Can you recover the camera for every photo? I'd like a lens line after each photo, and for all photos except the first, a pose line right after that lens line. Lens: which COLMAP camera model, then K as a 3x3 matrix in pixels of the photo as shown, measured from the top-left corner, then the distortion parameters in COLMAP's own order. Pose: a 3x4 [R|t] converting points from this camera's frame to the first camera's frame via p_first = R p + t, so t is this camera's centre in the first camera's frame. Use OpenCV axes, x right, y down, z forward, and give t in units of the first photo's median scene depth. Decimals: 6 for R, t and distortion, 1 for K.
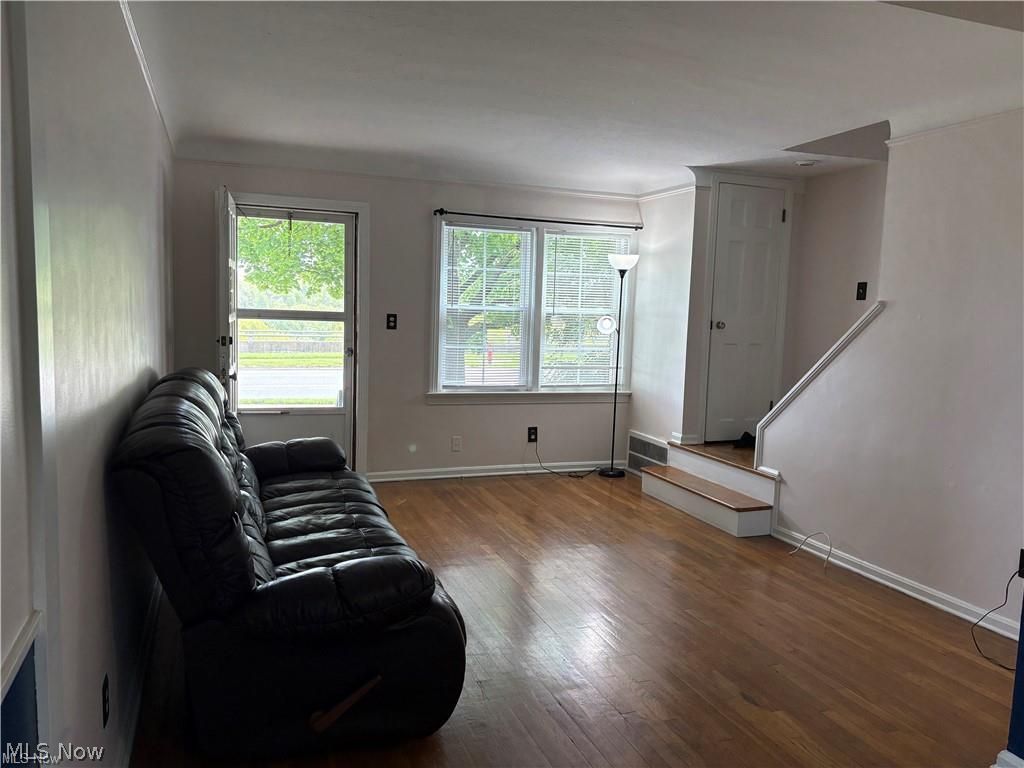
lens RADIAL K [[772.2, 0, 505.9], [0, 772.2, 387.2], [0, 0, 1]] dist [0.042585, -0.059260]
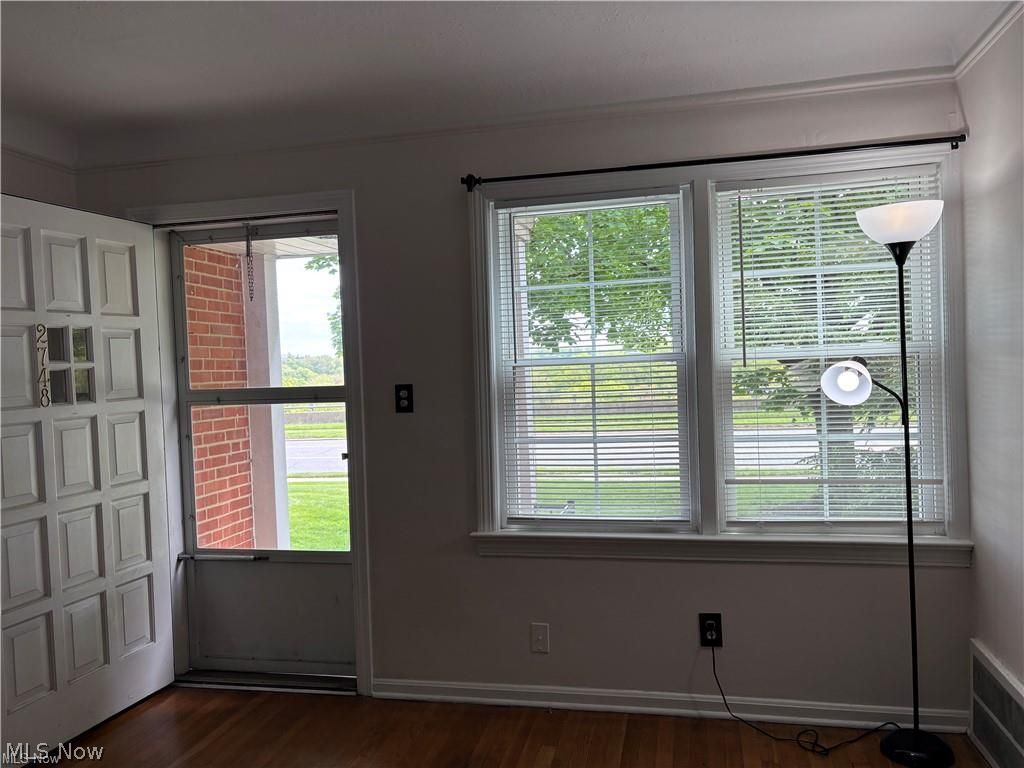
lens RADIAL K [[772.2, 0, 505.9], [0, 772.2, 387.2], [0, 0, 1]] dist [0.042585, -0.059260]
pose [[0.836718, -0.050098, -0.545337, 0.199334], [0.003770, 0.996310, -0.085742, -0.044591], [0.547621, 0.069686, 0.833820, 0.567062]]
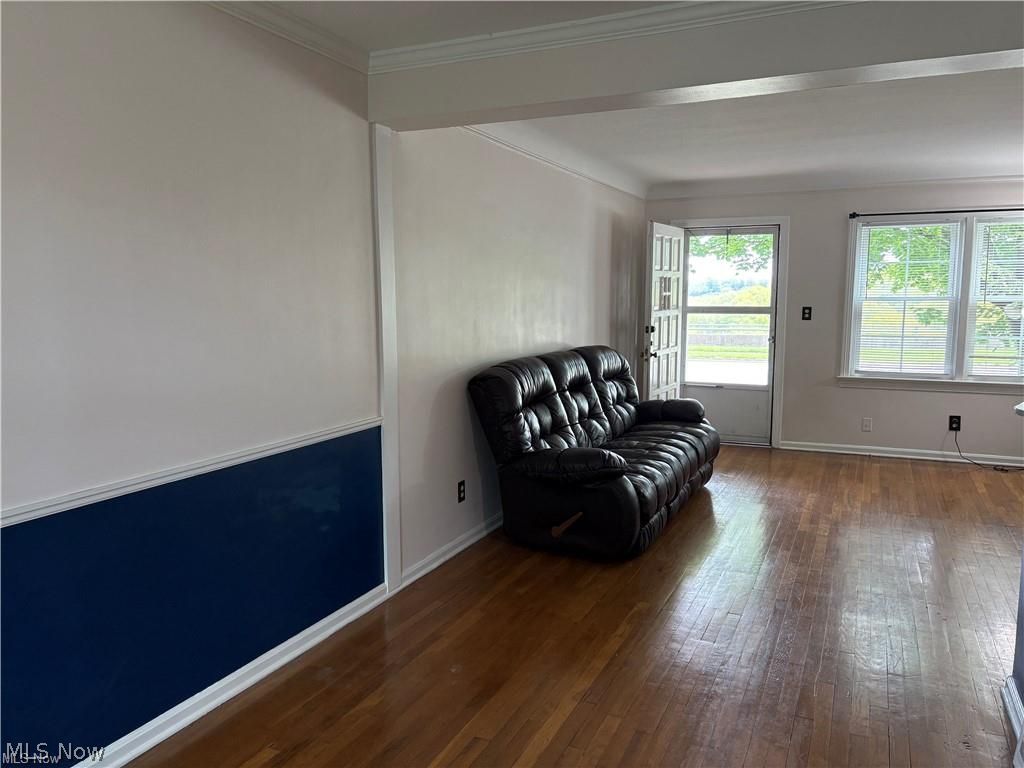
lens RADIAL K [[772.2, 0, 505.9], [0, 772.2, 387.2], [0, 0, 1]] dist [0.042585, -0.059260]
pose [[0.679698, 0.051320, -0.731694, 0.394329], [-0.053448, 0.998363, 0.020374, 0.026085], [0.731542, 0.025259, 0.681329, -0.127598]]
